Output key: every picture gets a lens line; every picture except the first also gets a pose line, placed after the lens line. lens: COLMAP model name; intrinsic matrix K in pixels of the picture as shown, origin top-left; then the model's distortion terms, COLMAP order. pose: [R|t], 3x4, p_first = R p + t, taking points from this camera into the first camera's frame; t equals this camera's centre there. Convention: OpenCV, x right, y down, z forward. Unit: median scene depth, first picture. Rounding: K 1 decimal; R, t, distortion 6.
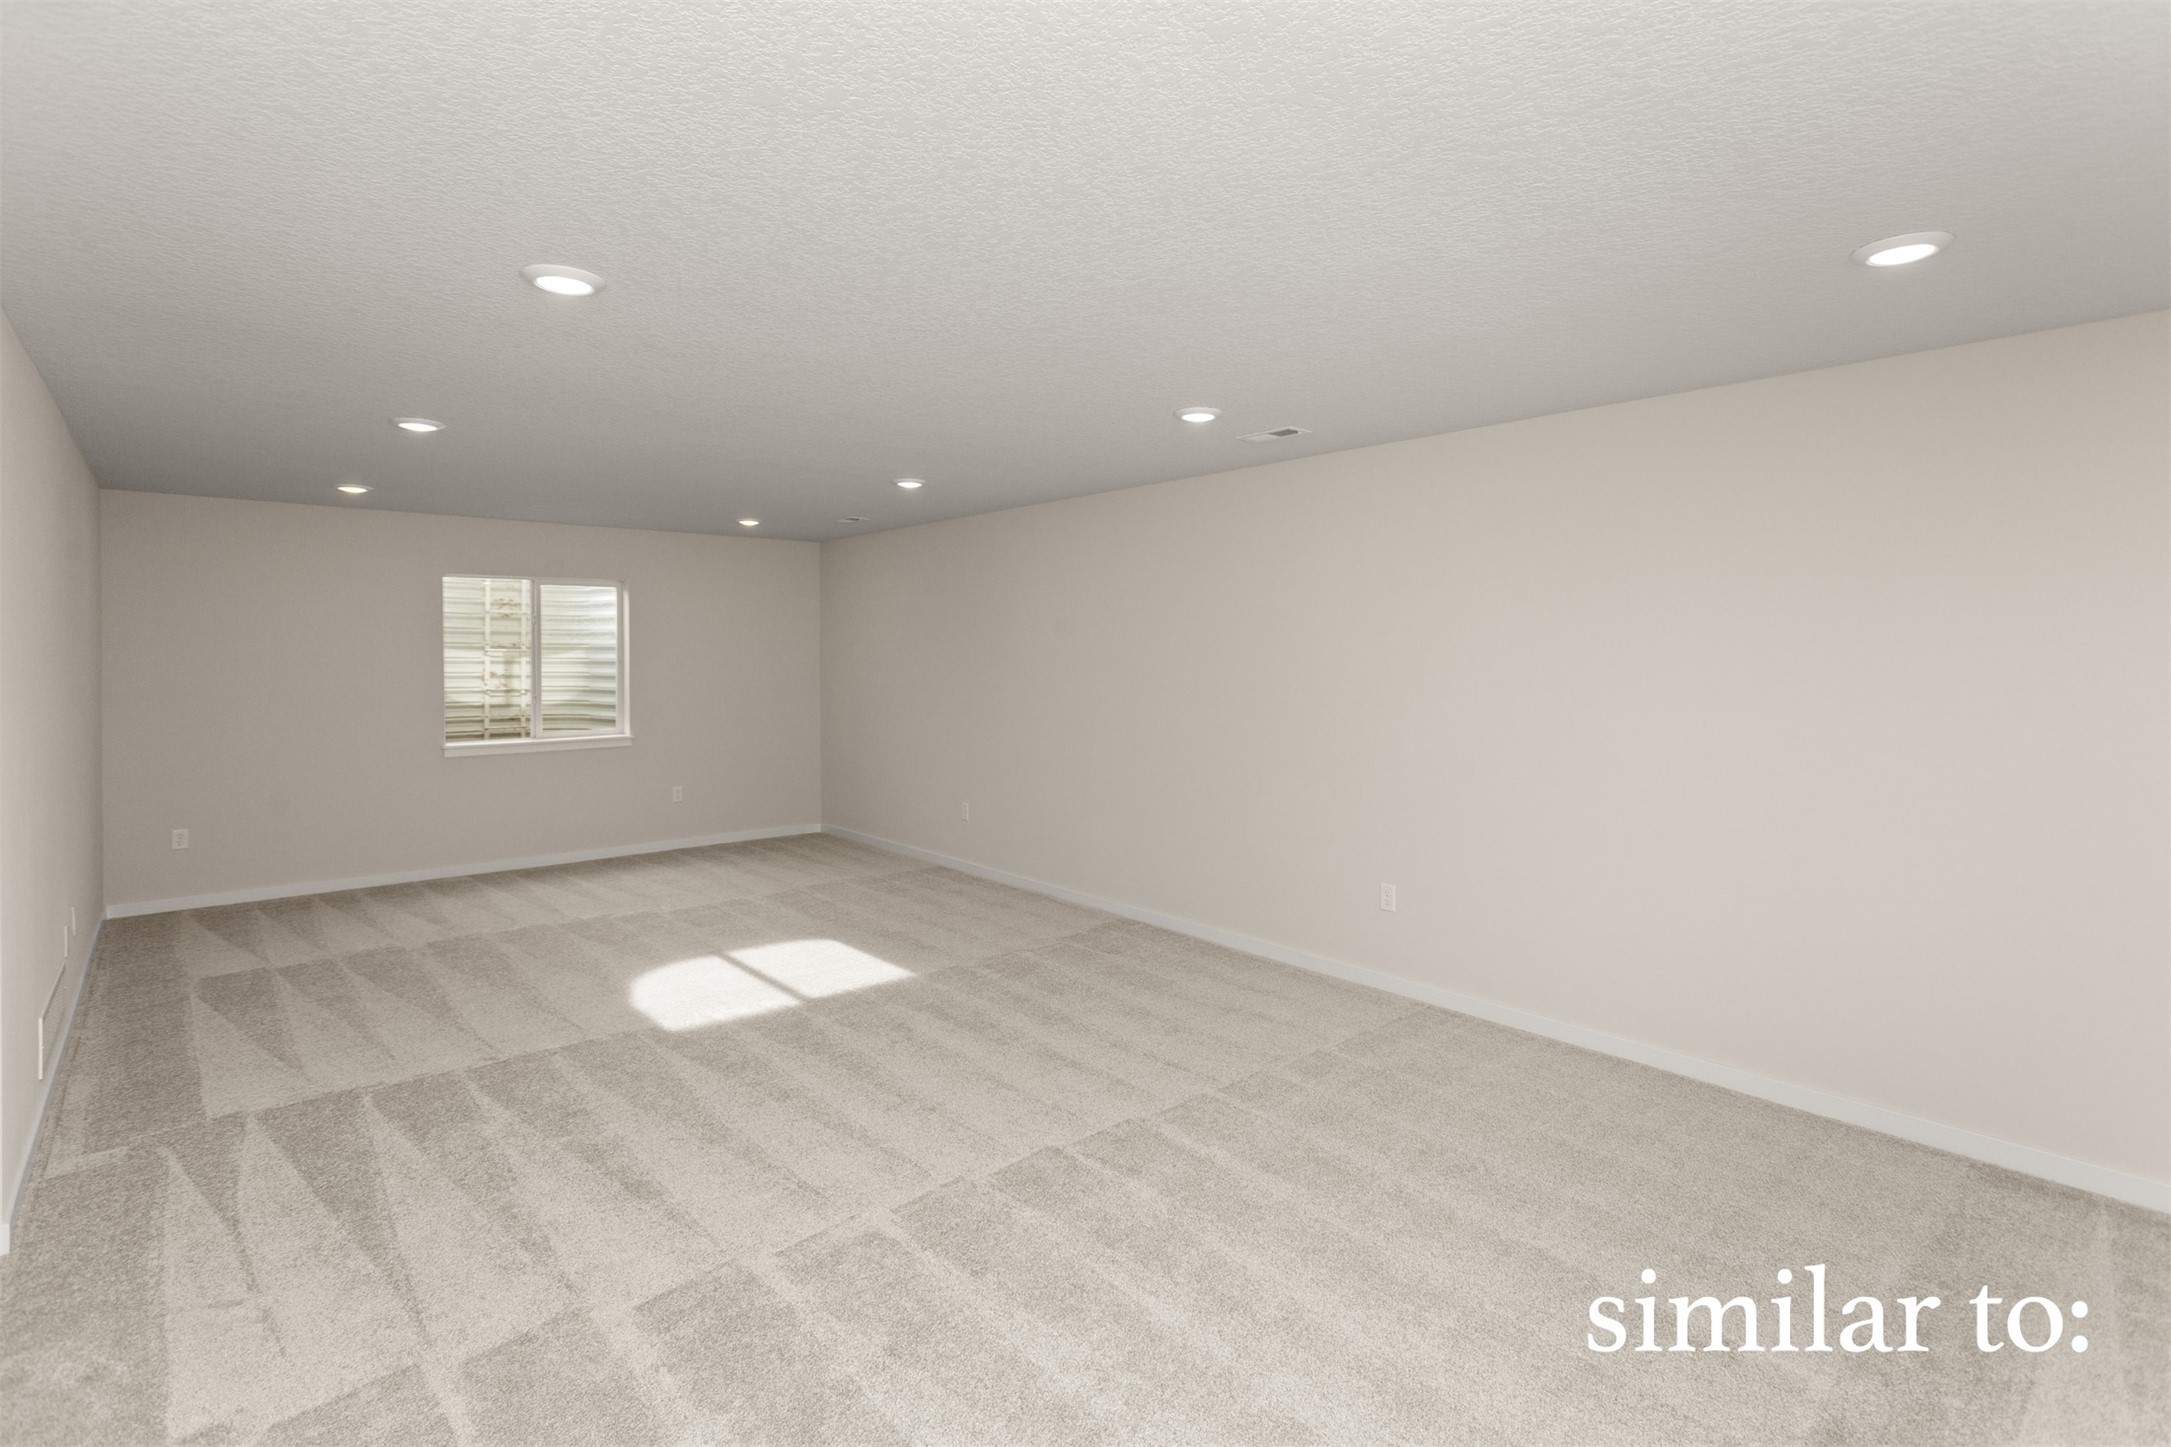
lens RADIAL K [[1059.1, 0, 1101.6], [0, 1059.1, 670.4], [0, 0, 1]] dist [0.010993, 0.000215]
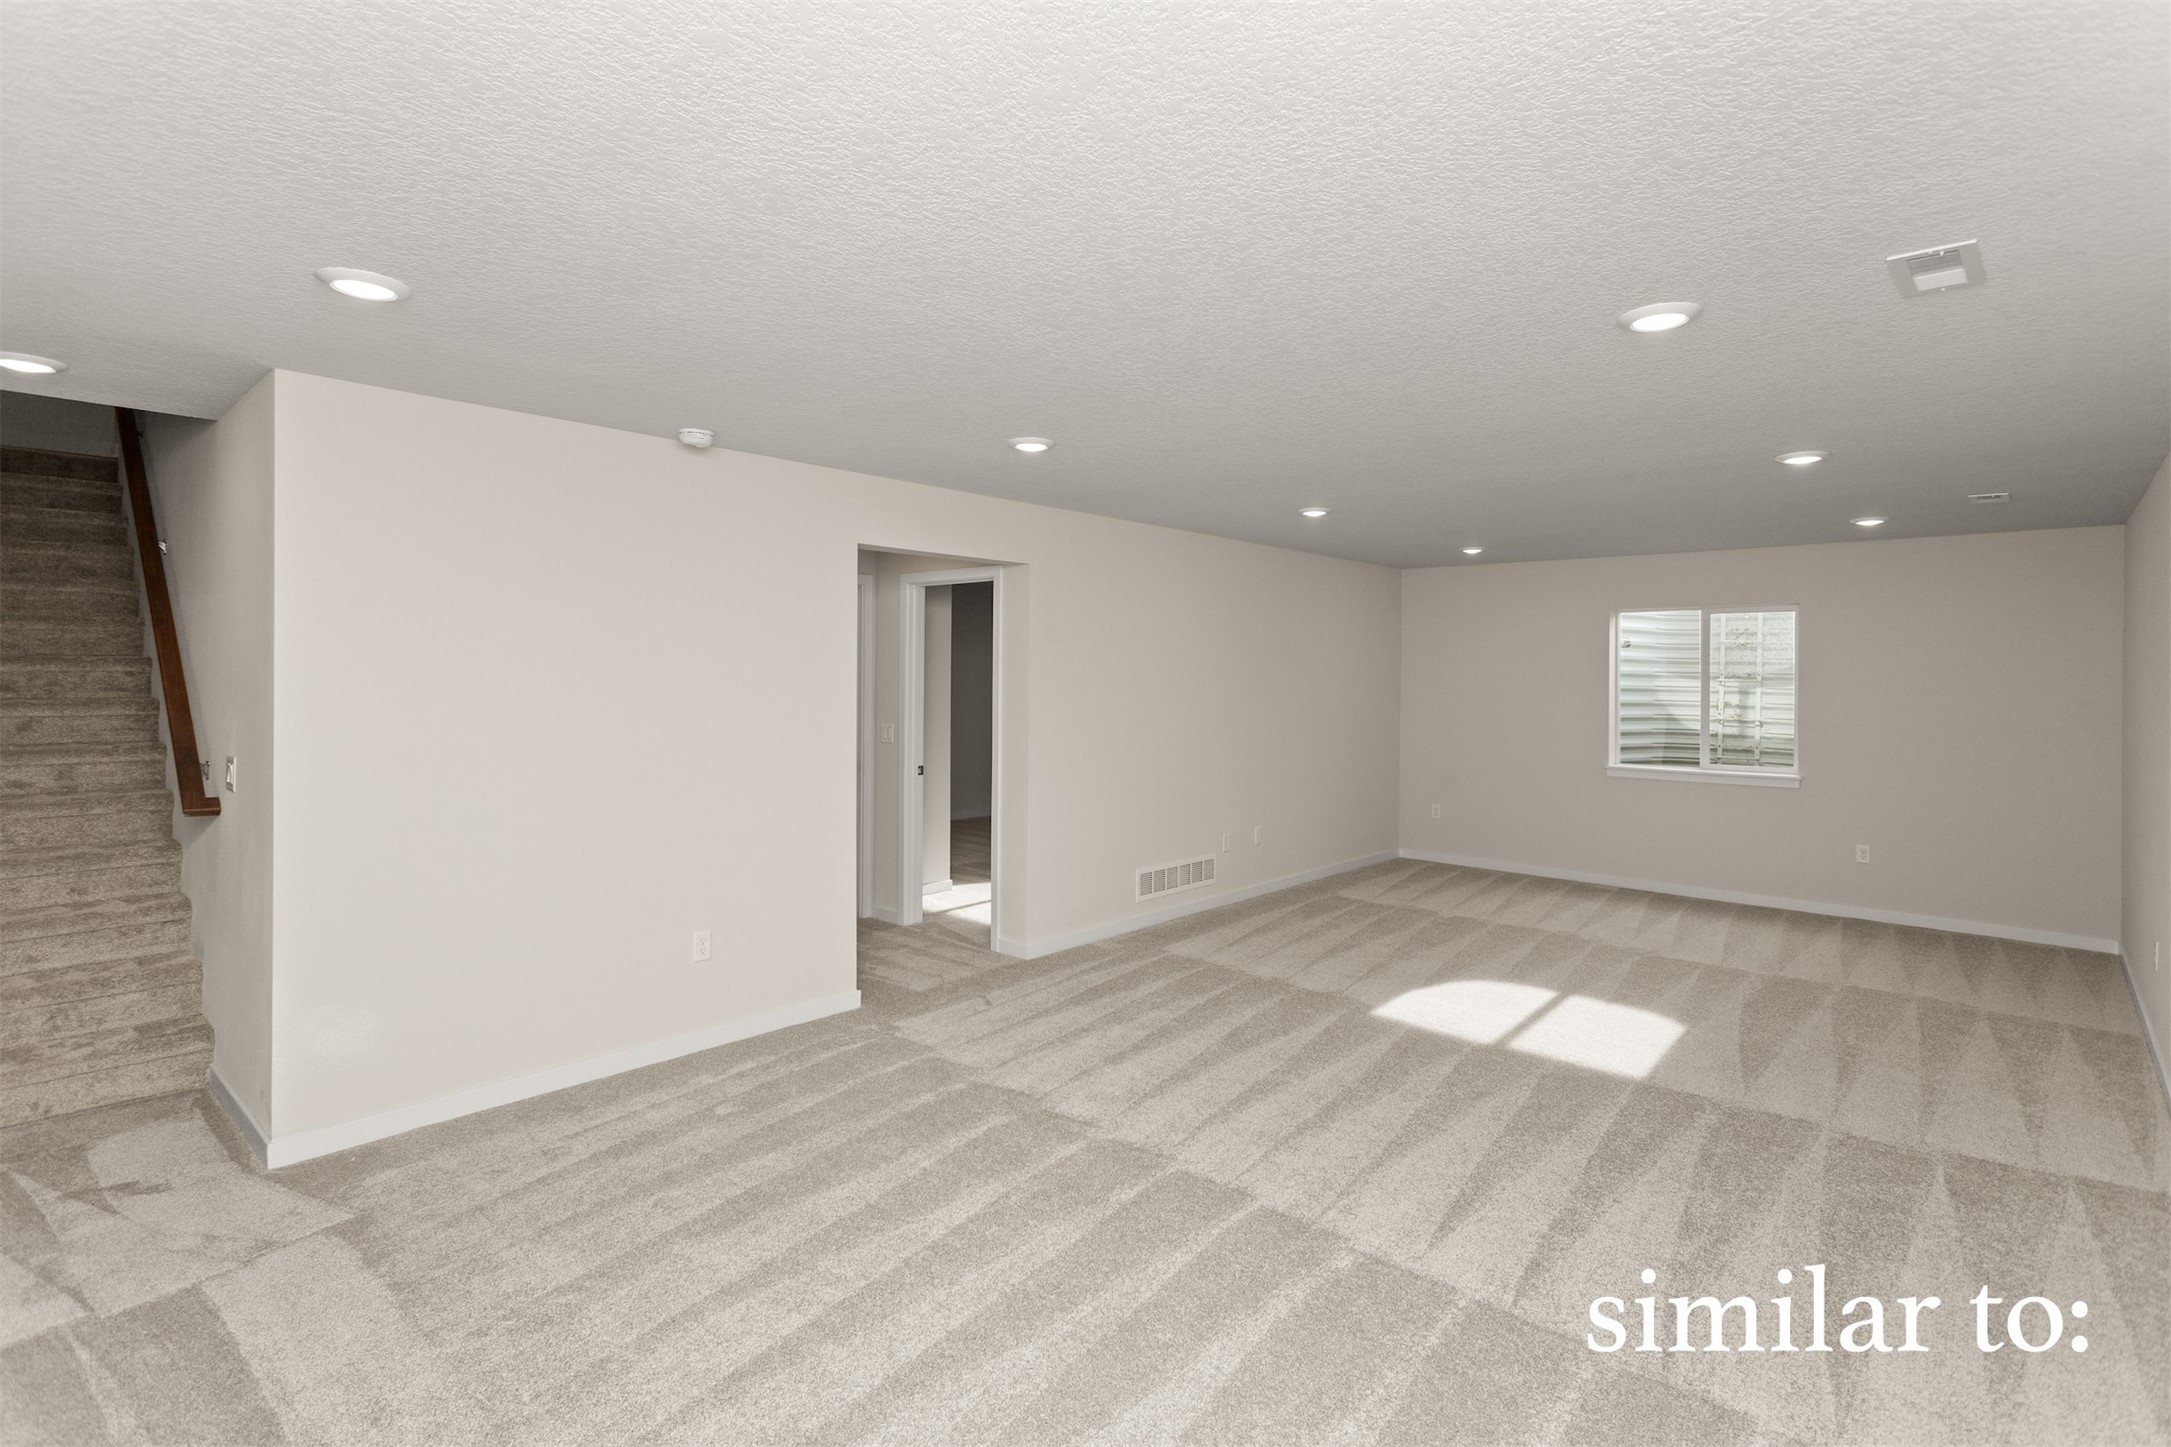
lens RADIAL K [[1040.4, 0, 1093.7], [0, 1040.4, 676.8], [0, 0, 1]] dist [-0.003374, 0.001019]
pose [[0.111880, 0.005502, -0.993706, 0.369044], [-0.030622, 0.999529, 0.002086, -0.006463], [0.993250, 0.030196, 0.111996, 0.318778]]
